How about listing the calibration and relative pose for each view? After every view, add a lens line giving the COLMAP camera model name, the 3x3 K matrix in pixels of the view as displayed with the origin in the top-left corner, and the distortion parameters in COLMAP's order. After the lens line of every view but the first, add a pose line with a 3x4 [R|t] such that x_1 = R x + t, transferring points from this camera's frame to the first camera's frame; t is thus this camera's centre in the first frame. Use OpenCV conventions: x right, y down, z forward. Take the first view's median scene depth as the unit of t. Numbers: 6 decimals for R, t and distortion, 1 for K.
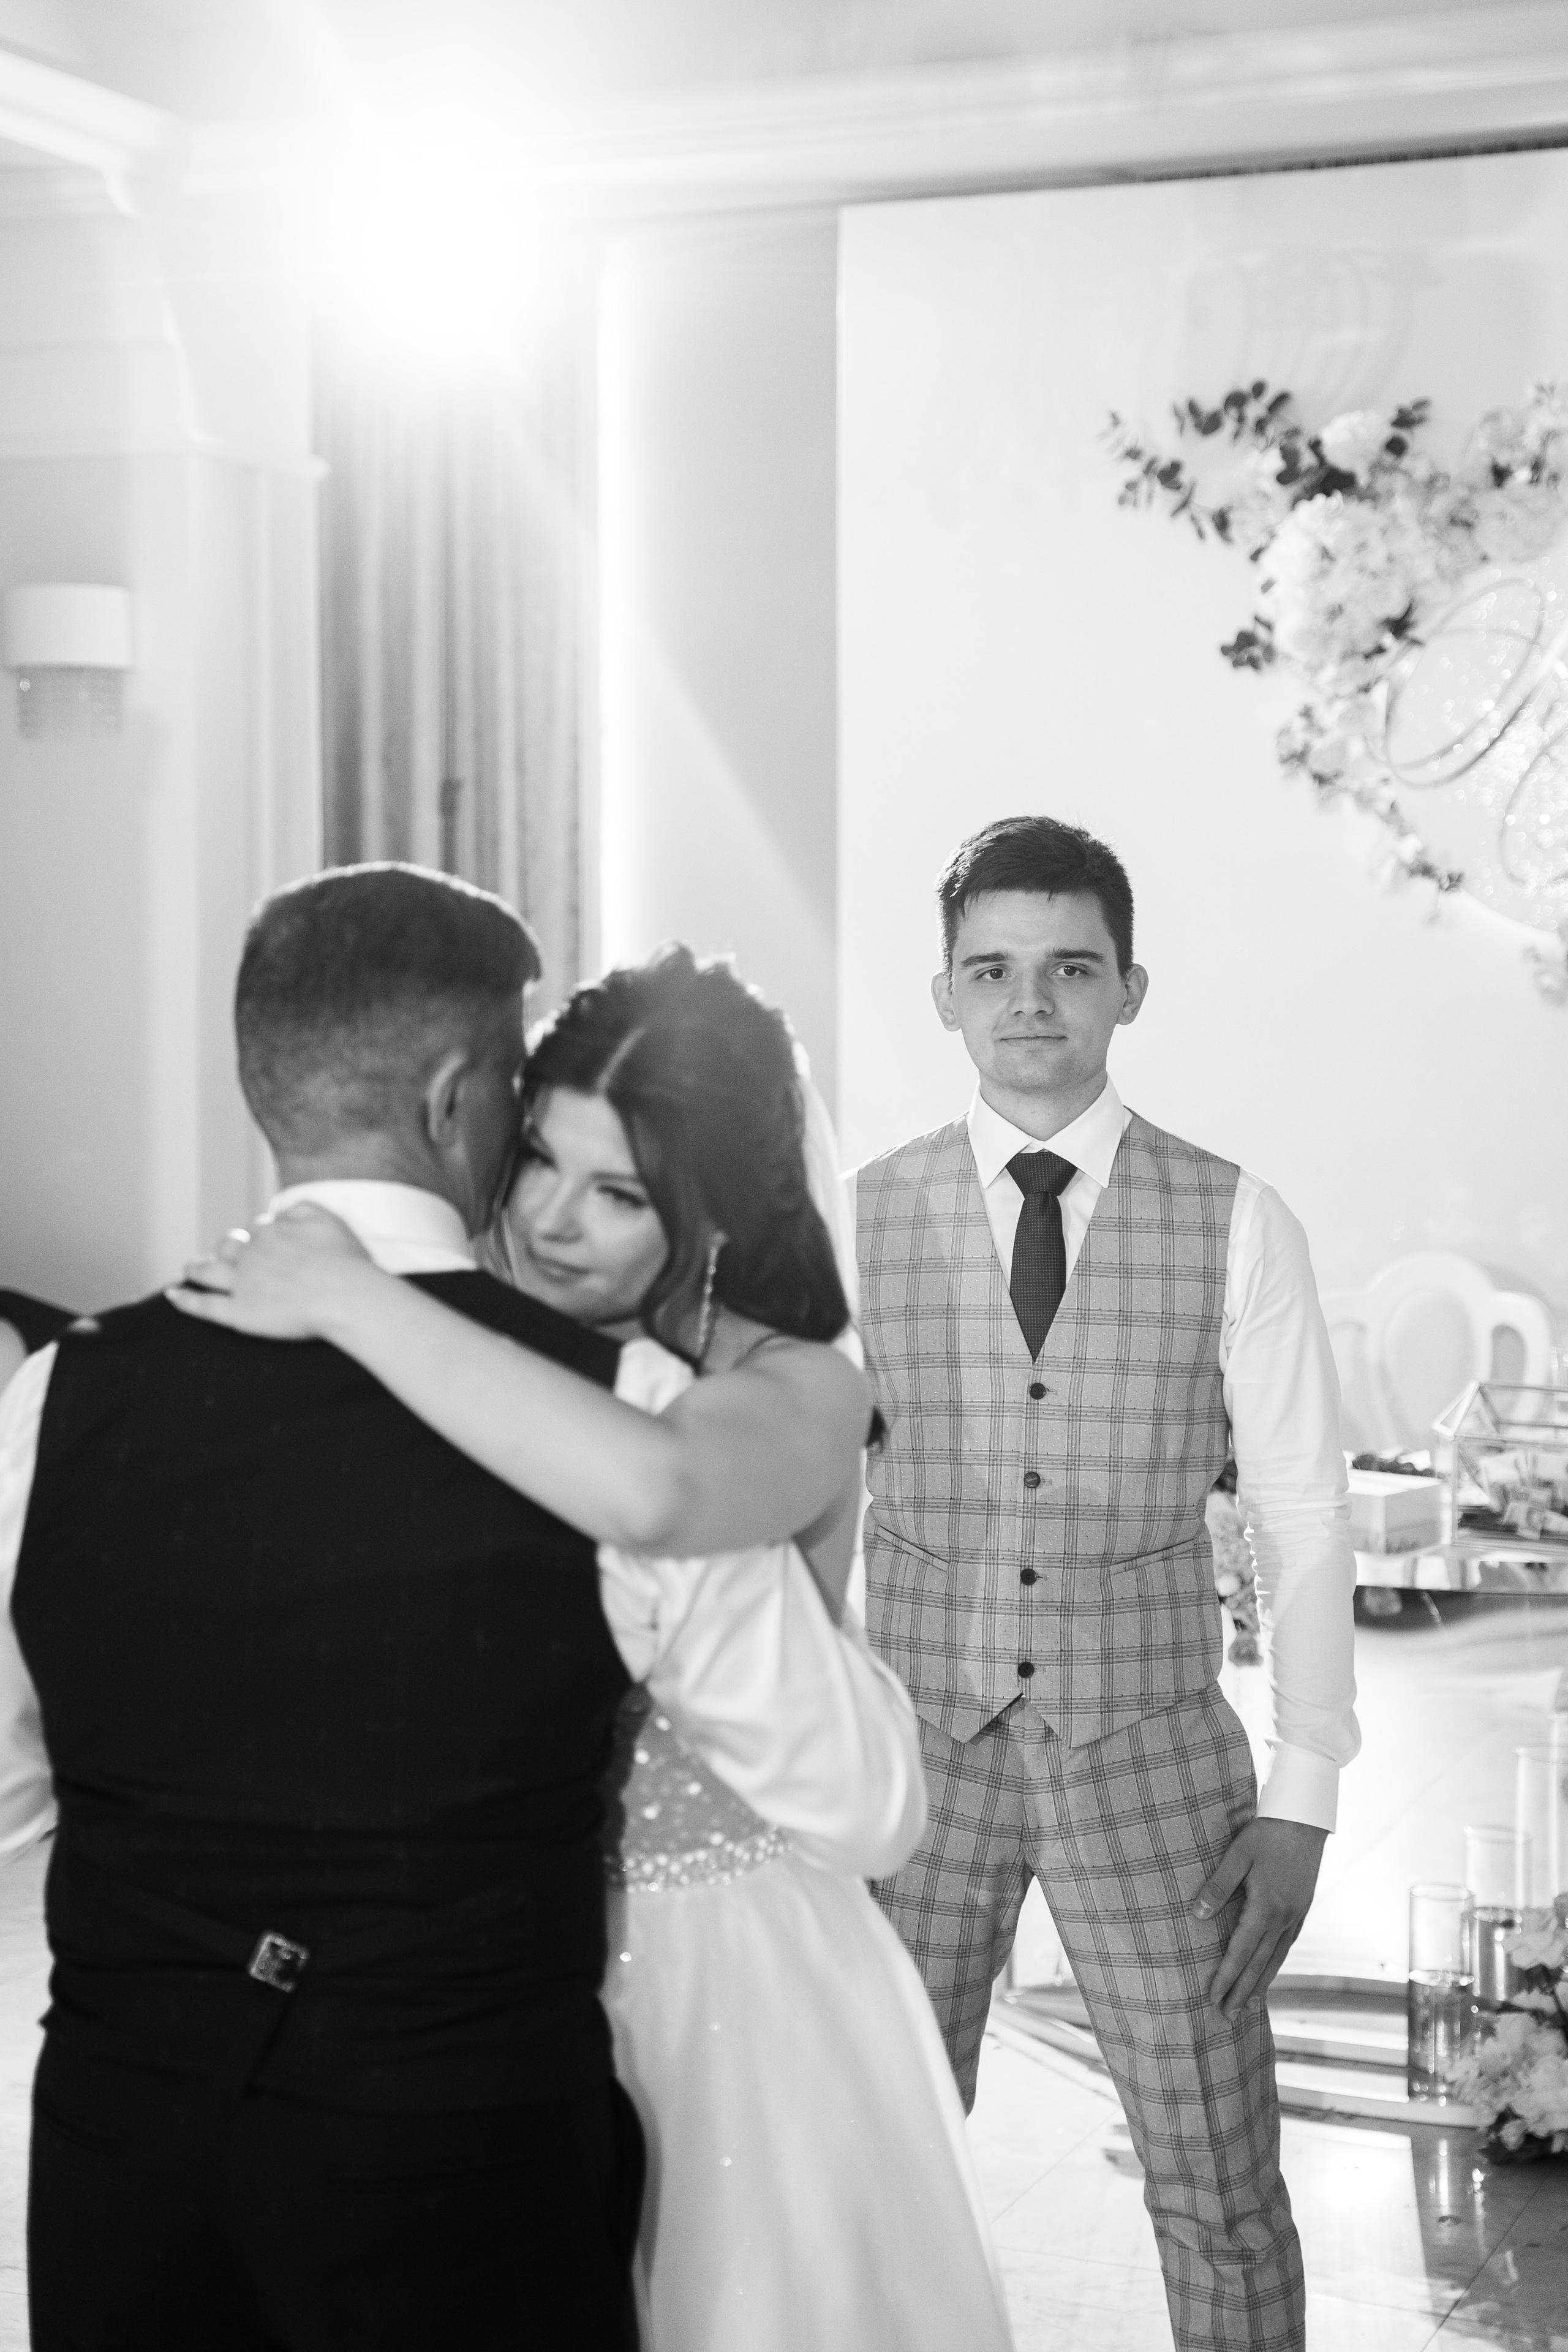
lens RADIAL K [[4012.6, 0, 749.2], [0, 4012.6, 1144.0], [0, 0, 1]] dist [0.172493, 0.103637]
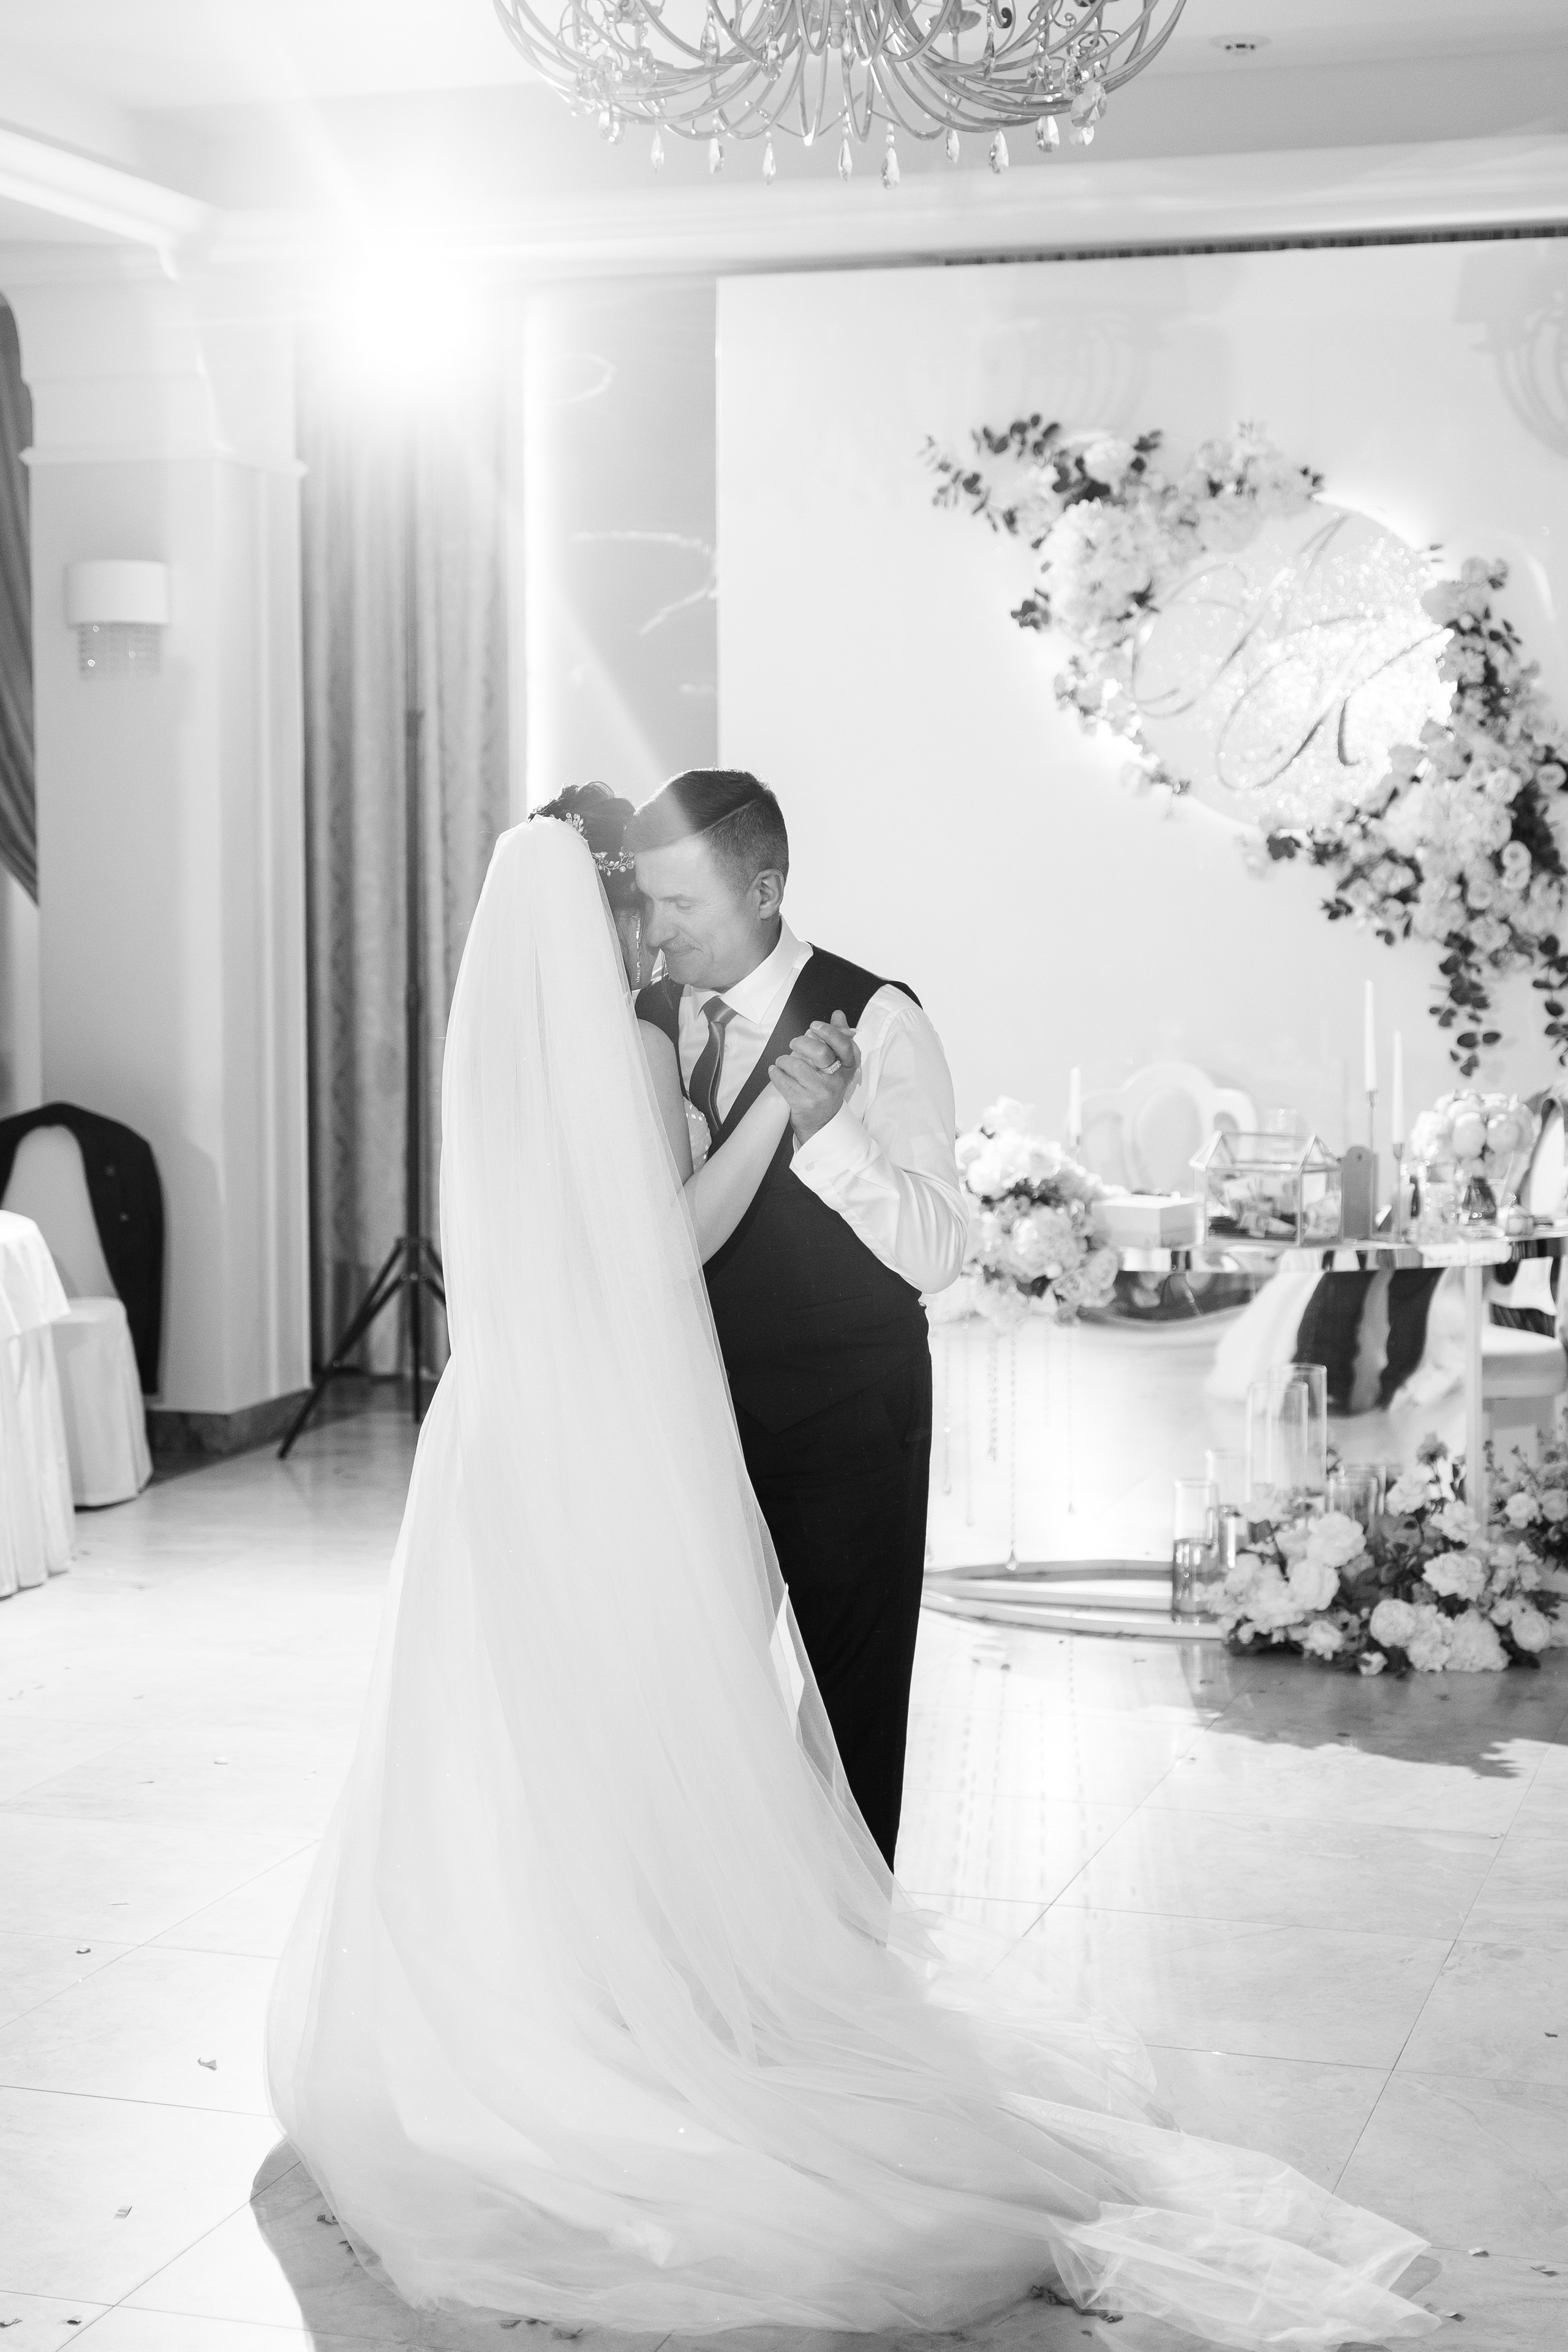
lens RADIAL K [[3765.2, 0, 784.0], [0, 3765.2, 1176.0], [0, 0, 1]] dist [0.006492, -0.024039]
pose [[0.995676, -0.008801, 0.092474, -0.076469], [0.006237, 0.999589, 0.027981, 0.028931], [-0.092682, -0.027283, 0.995322, -0.246206]]
